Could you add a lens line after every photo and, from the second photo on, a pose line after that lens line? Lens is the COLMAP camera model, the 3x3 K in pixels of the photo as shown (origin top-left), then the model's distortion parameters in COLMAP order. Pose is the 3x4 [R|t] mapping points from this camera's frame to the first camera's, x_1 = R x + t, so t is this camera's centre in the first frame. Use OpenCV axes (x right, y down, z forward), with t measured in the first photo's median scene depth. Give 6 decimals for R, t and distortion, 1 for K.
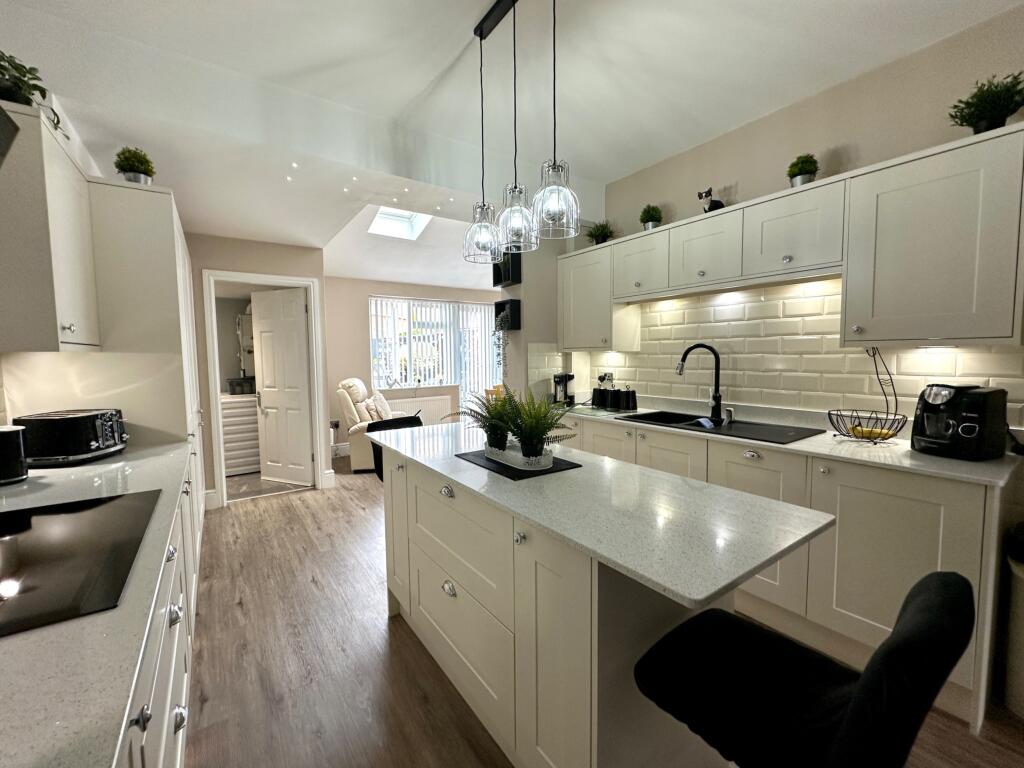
lens RADIAL K [[411.3, 0, 510.1], [0, 411.3, 382.1], [0, 0, 1]] dist [-0.001173, -0.000223]
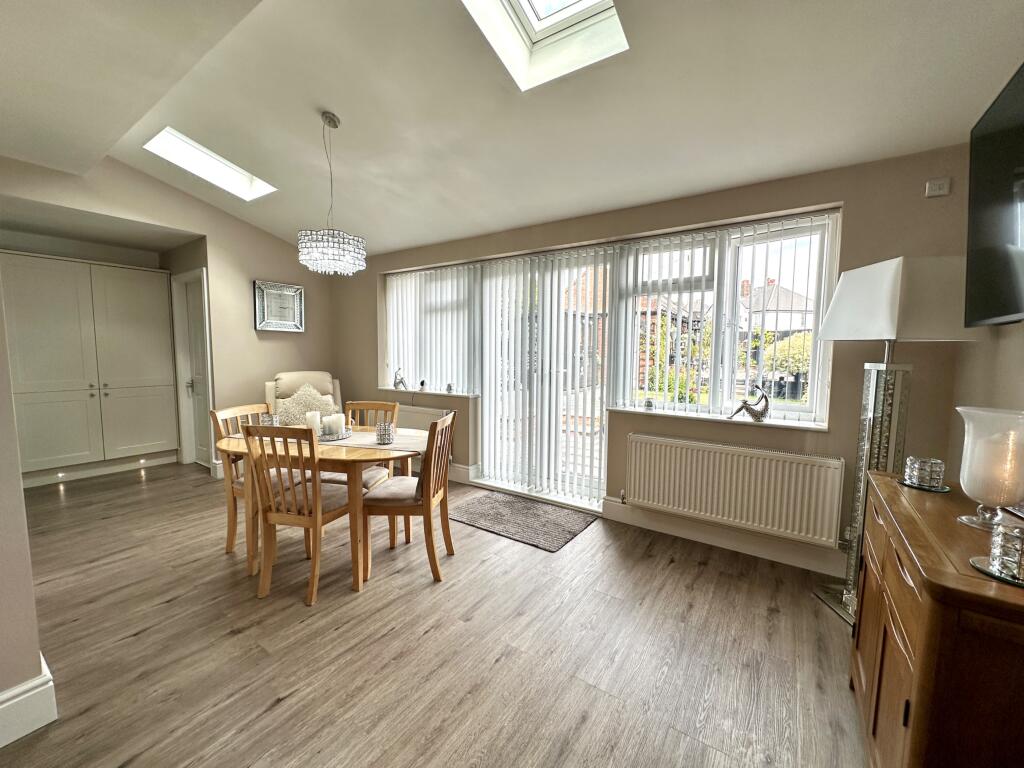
lens RADIAL K [[411.3, 0, 513.4], [0, 411.3, 381.5], [0, 0, 1]] dist [-0.001173, -0.000223]
pose [[0.367280, 0.088252, -0.925914, 0.628741], [-0.077992, 0.994905, 0.063891, -0.079645], [0.926835, 0.048748, 0.372291, 1.065304]]
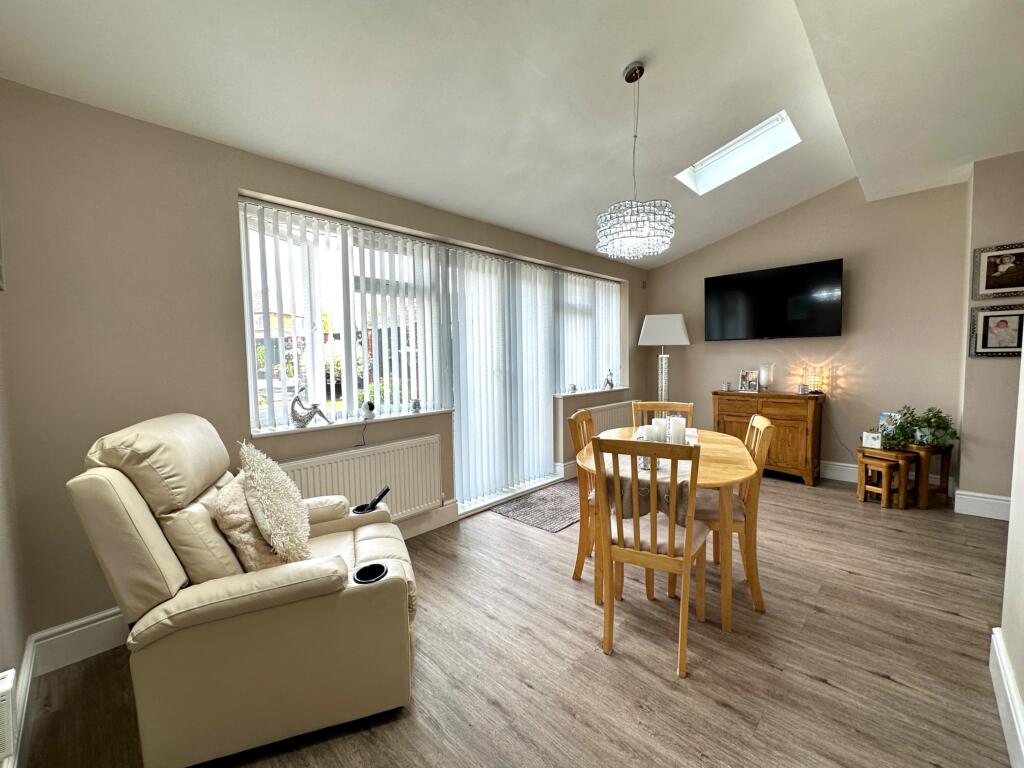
lens RADIAL K [[411.3, 0, 521.8], [0, 411.3, 383.2], [0, 0, 1]] dist [-0.001173, -0.000223]
pose [[0.978231, -0.013474, 0.207083, -0.184385], [0.015084, 0.999867, -0.006199, -0.028185], [-0.206972, 0.009188, 0.978304, 0.631070]]
